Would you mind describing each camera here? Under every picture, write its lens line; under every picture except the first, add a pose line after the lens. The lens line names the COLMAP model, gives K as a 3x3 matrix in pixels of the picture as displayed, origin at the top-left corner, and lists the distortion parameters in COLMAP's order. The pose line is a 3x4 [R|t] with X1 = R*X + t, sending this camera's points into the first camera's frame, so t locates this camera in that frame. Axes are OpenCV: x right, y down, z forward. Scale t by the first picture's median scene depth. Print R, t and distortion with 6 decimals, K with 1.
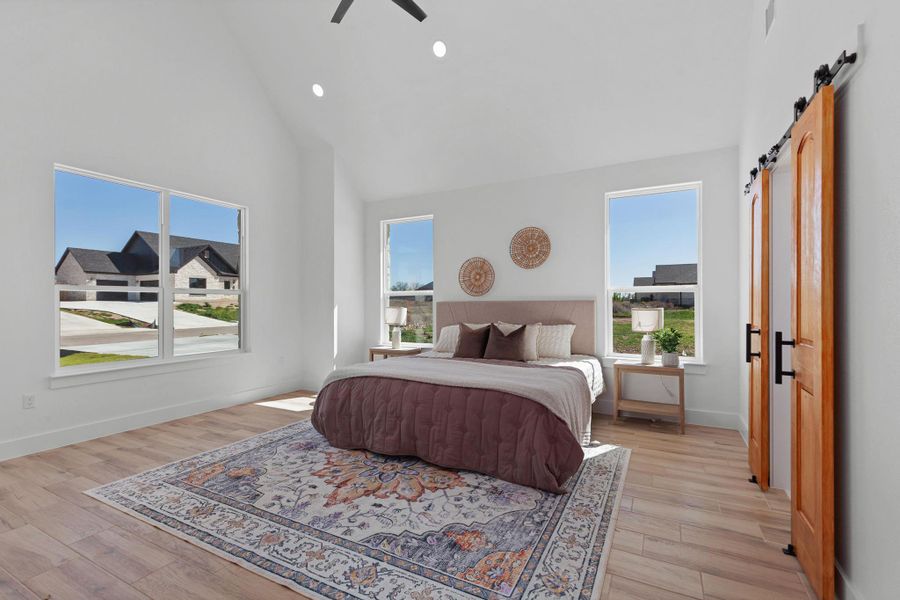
lens RADIAL K [[402.9, 0, 445.0], [0, 402.9, 301.2], [0, 0, 1]] dist [0.003465, 0.000352]
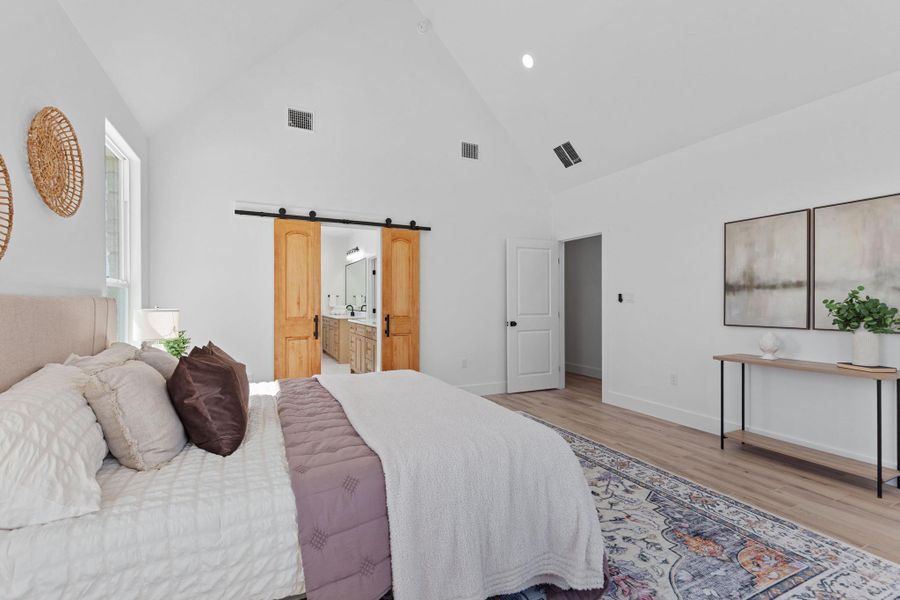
lens RADIAL K [[402.9, 0, 445.0], [0, 402.9, 301.2], [0, 0, 1]] dist [0.003465, 0.000352]
pose [[-0.801930, 0.004072, 0.597405, -0.666533], [0.000214, 0.999979, -0.006529, 0.009089], [-0.597419, -0.005108, -0.801913, 2.143587]]
